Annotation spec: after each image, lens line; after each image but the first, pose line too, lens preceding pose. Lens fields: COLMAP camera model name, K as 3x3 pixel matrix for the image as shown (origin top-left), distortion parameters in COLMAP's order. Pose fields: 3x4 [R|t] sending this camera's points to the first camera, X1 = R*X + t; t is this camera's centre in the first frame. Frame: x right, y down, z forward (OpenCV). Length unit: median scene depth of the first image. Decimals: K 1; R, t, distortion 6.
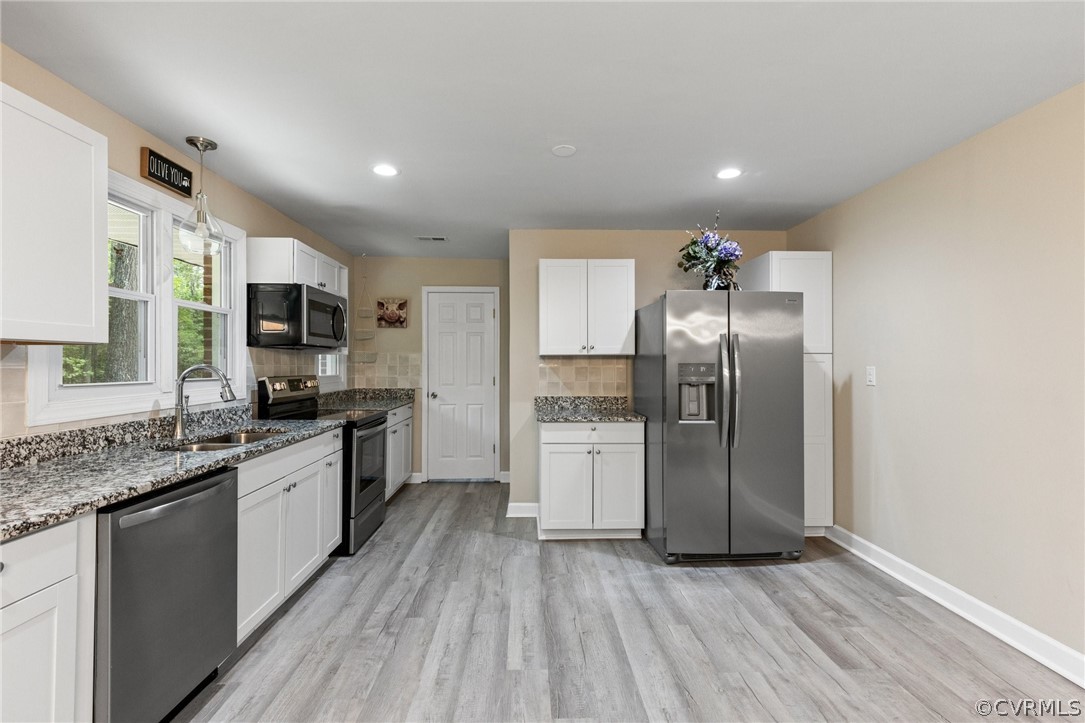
lens RADIAL K [[484.0, 0, 544.4], [0, 484.0, 356.4], [0, 0, 1]] dist [0.004166, 0.000135]
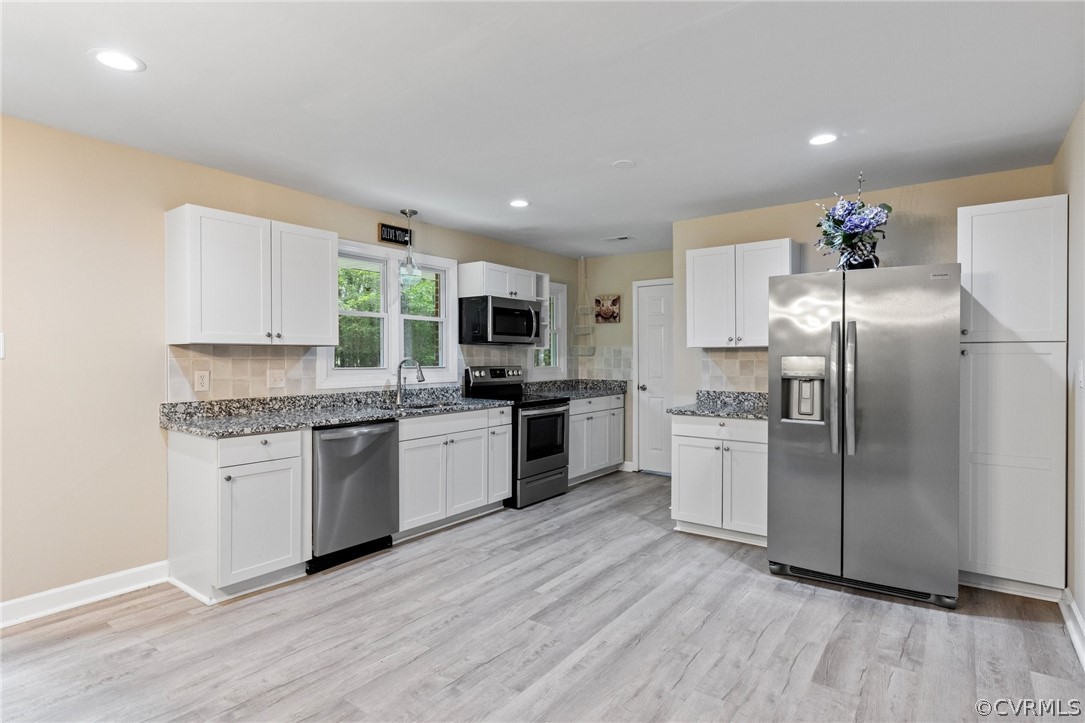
lens RADIAL K [[566.7, 0, 540.7], [0, 566.7, 355.7], [0, 0, 1]] dist [-0.002162, -0.000461]
pose [[0.783623, -0.001395, -0.621235, 0.581194], [0.009445, 0.999909, 0.009668, -0.000992], [0.621164, -0.013443, 0.783565, -0.115590]]
